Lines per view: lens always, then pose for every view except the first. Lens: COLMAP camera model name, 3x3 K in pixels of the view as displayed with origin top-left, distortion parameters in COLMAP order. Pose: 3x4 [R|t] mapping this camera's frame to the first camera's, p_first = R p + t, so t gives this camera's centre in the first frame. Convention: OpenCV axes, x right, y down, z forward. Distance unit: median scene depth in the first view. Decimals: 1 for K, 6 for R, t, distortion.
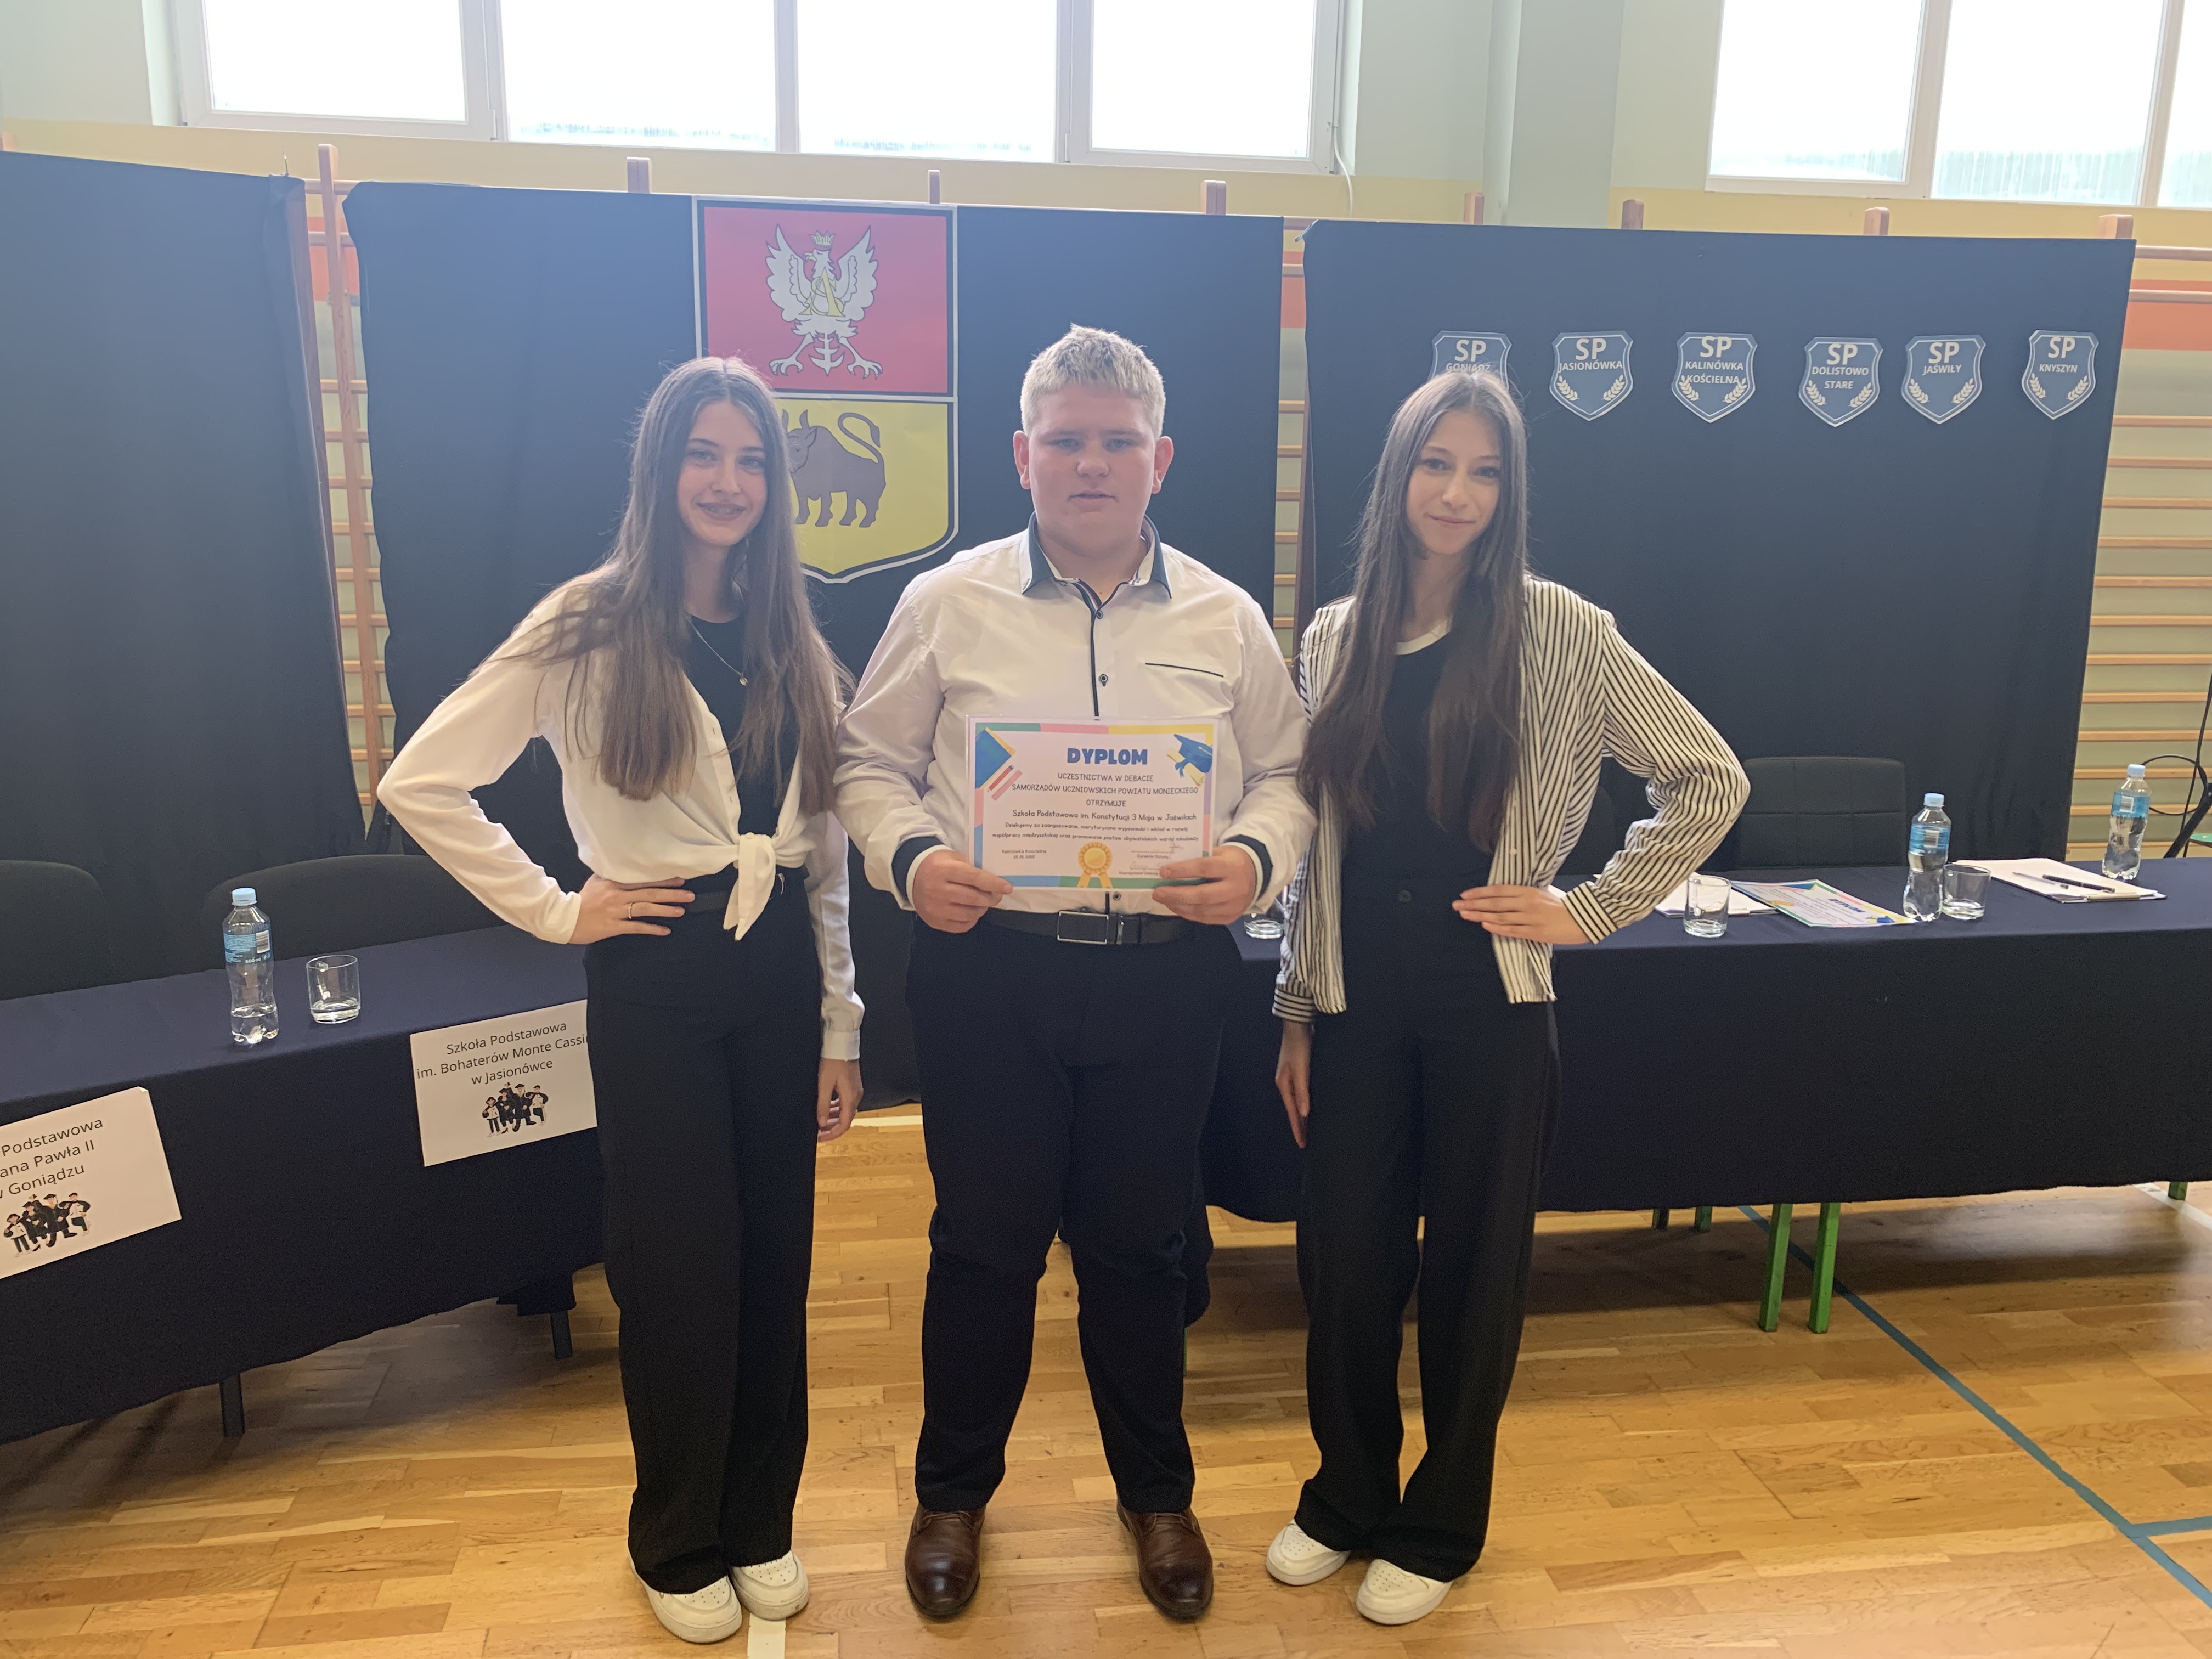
lens RADIAL K [[1671.5, 0, 1105.9], [0, 1671.5, 828.4], [0, 0, 1]] dist [0.035861, -0.042763]
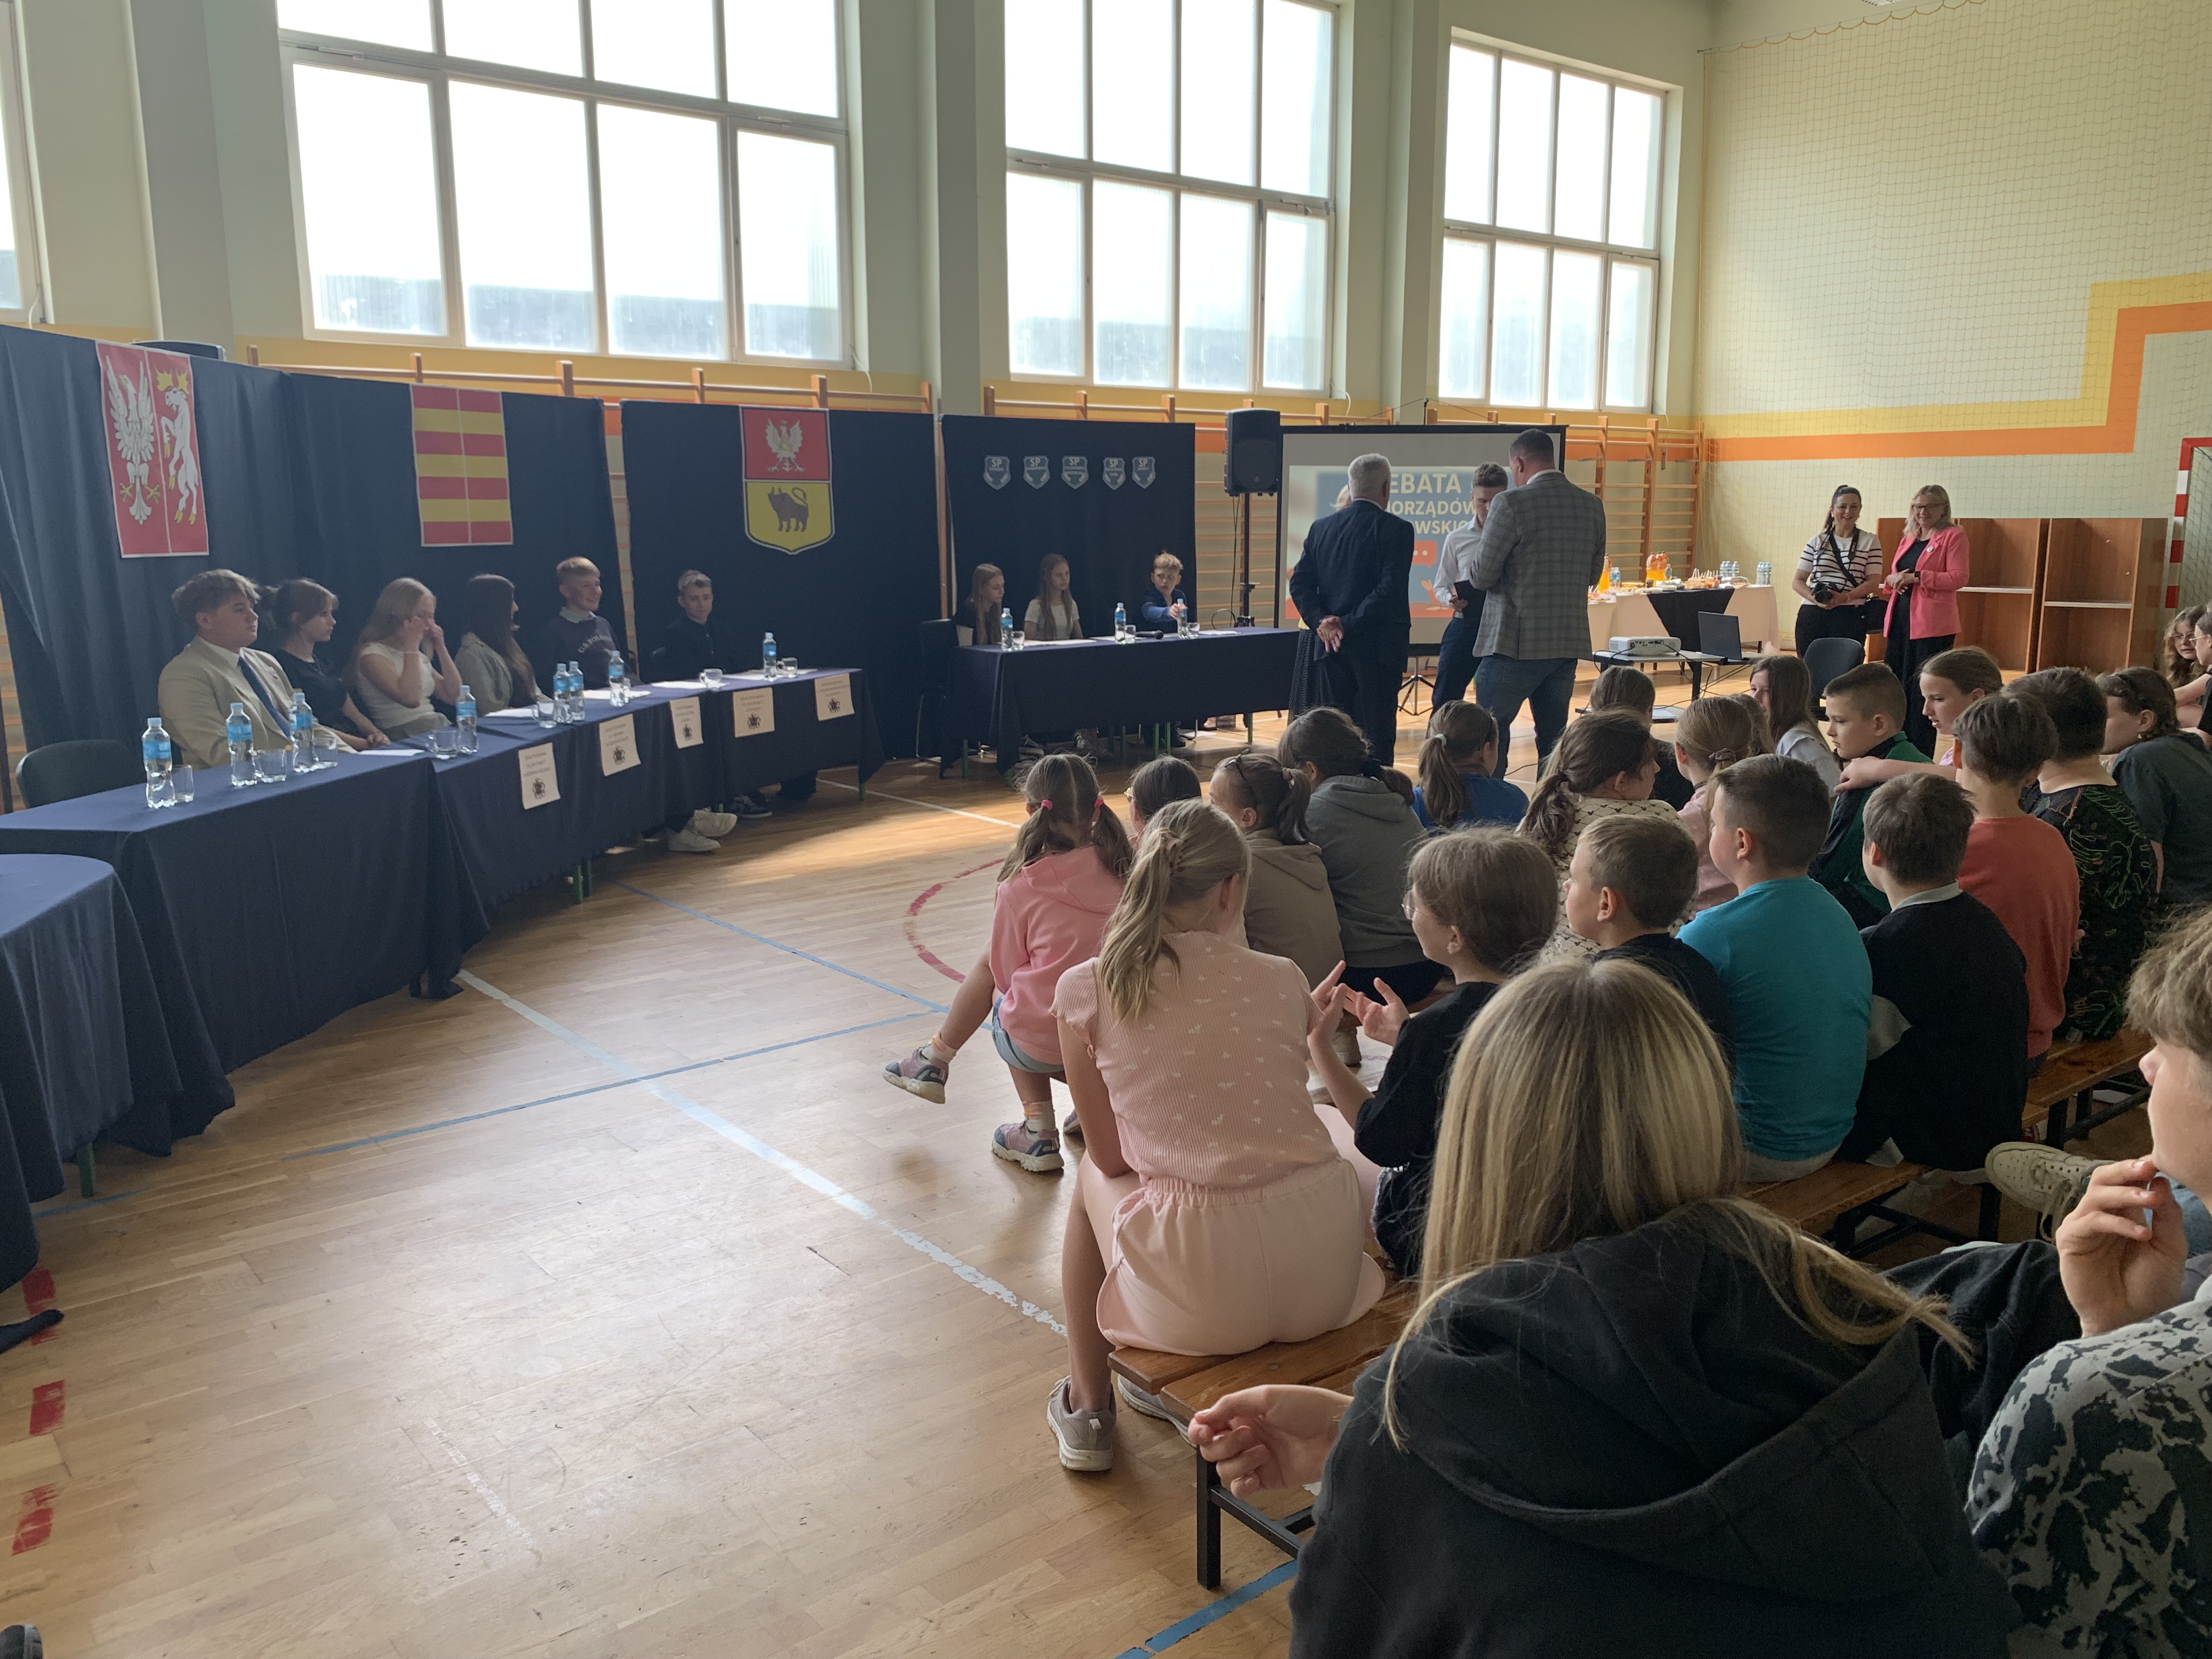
lens RADIAL K [[1671.5, 0, 1092.6], [0, 1671.5, 820.1], [0, 0, 1]] dist [0.035861, -0.042763]
pose [[0.862307, -0.111180, 0.494030, -1.025052], [0.128736, 0.991678, -0.001528, 0.302828], [-0.489749, 0.064917, 0.869444, -1.349120]]
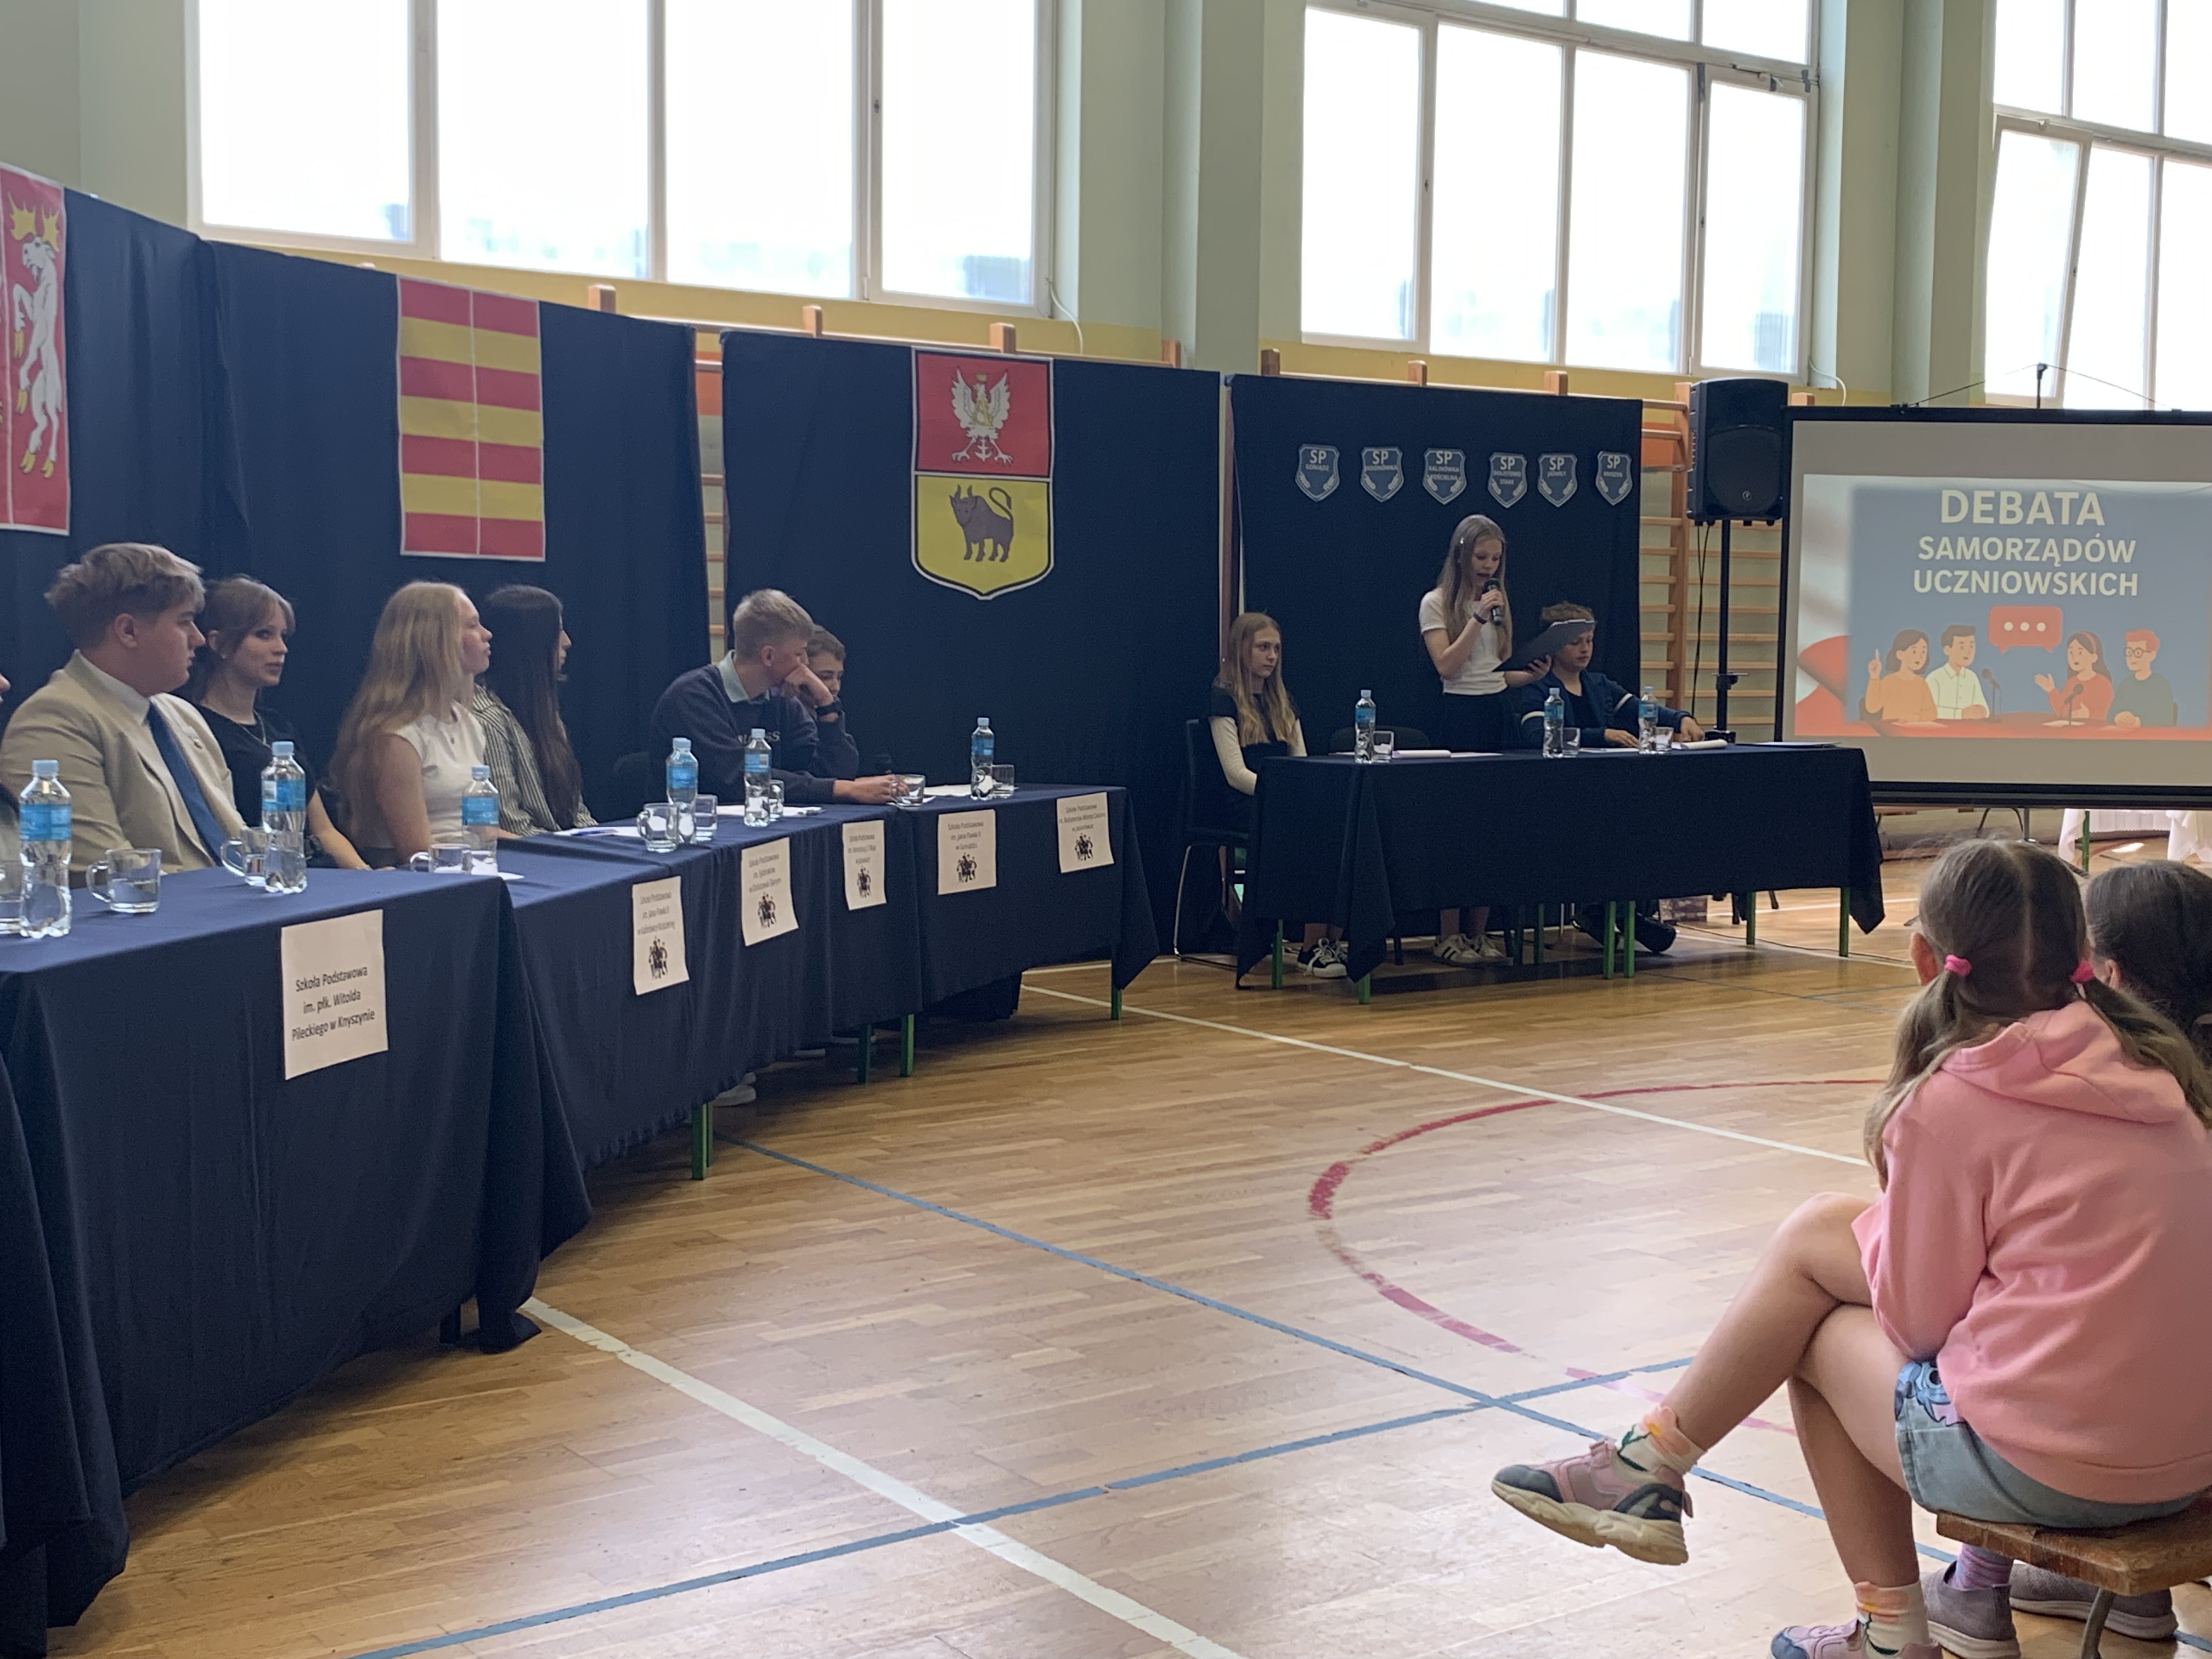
lens RADIAL K [[2624.8, 0, 1074.8], [0, 2624.8, 786.0], [0, 0, 1]] dist [0.070068, 0.000000]
pose [[0.893079, -0.034727, 0.448558, -1.093279], [0.103582, 0.986103, -0.129890, 0.313258], [-0.437814, 0.162465, 0.884265, -1.018320]]
